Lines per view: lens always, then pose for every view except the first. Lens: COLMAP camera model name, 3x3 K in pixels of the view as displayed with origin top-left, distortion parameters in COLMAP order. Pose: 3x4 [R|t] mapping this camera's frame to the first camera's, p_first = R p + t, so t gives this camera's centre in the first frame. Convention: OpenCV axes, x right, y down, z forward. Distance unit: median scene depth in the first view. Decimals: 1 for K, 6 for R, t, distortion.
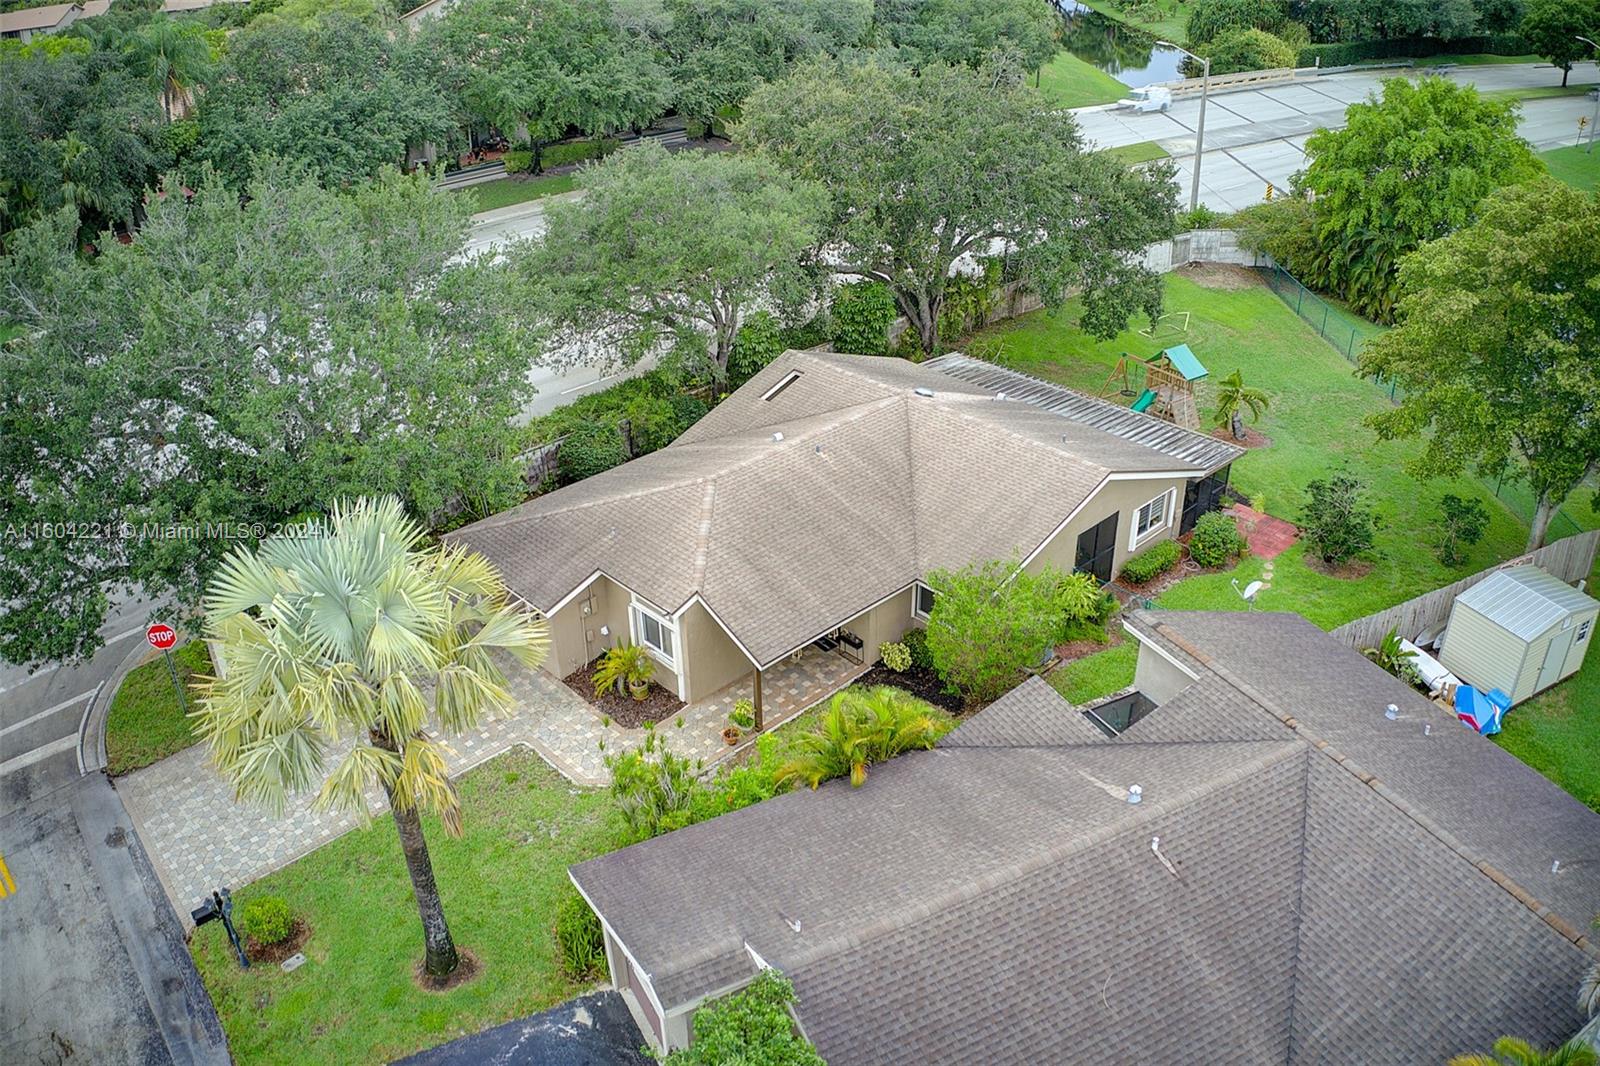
lens RADIAL K [[1268.0, 0, 792.1], [0, 1268.0, 535.3], [0, 0, 1]] dist [-0.203331, 0.041544]
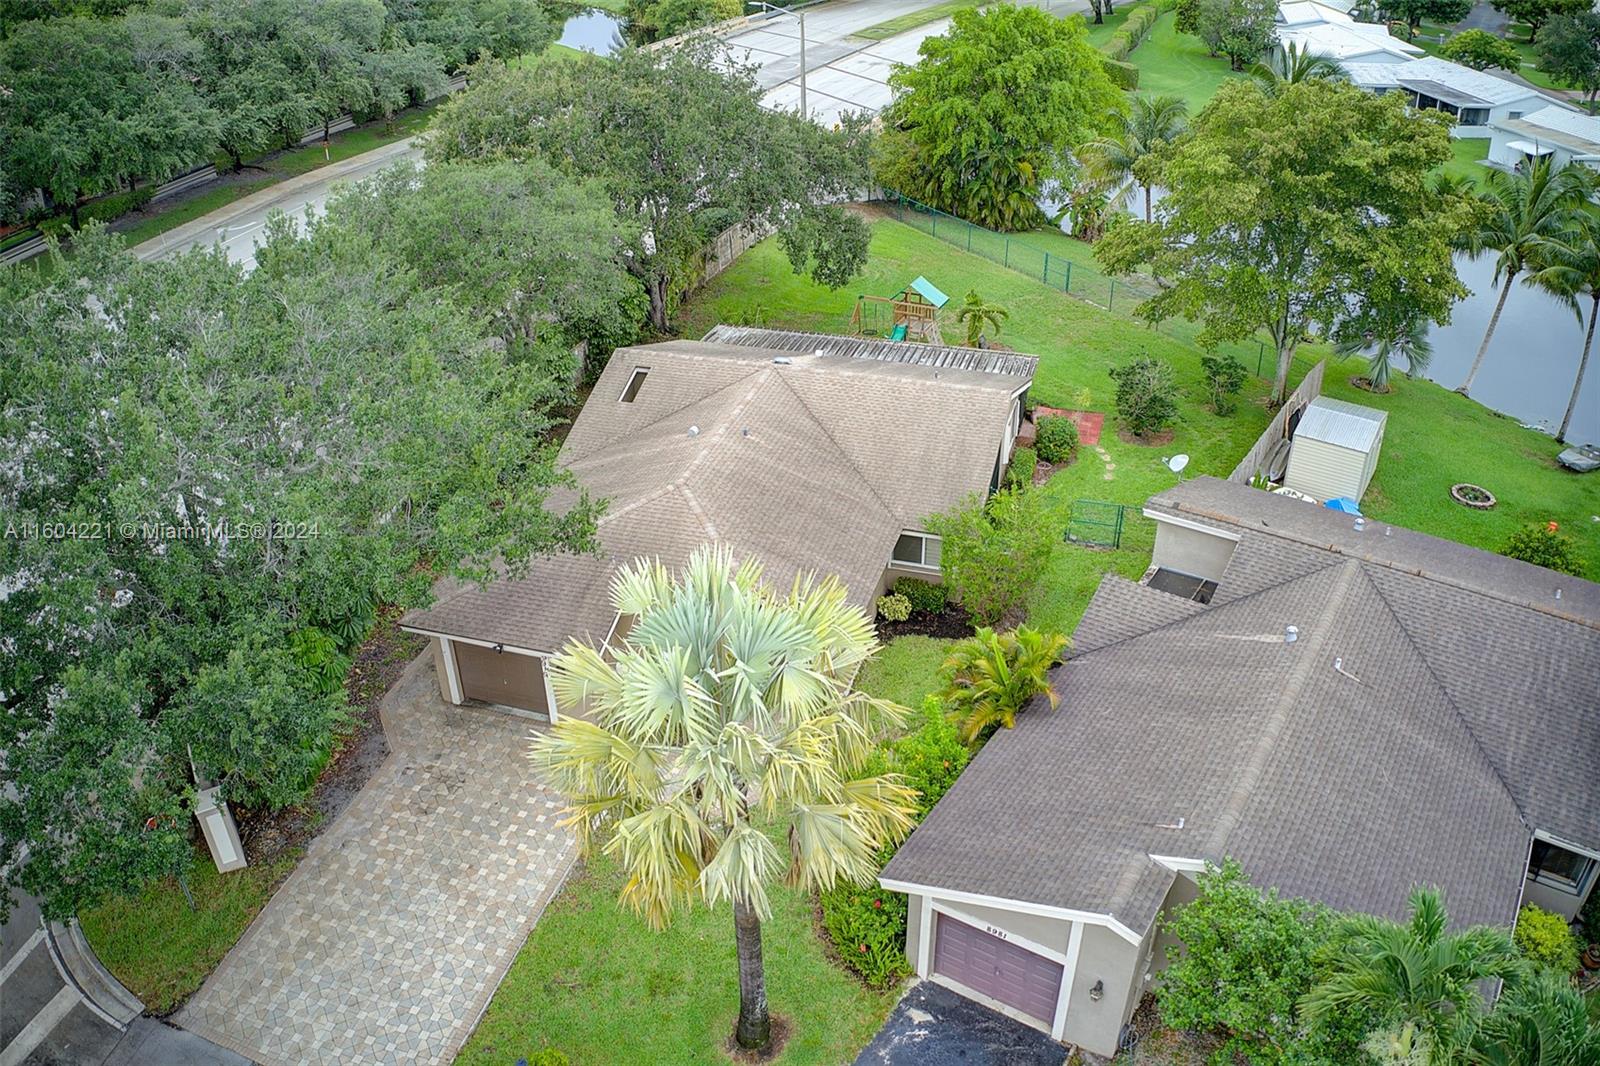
lens RADIAL K [[1268.0, 0, 792.1], [0, 1268.0, 535.3], [0, 0, 1]] dist [-0.203331, 0.041544]
pose [[0.870798, -0.248320, 0.424320, -0.307019], [0.241566, 0.967810, 0.070634, -0.040960], [-0.428201, 0.040994, 0.902753, 0.068584]]
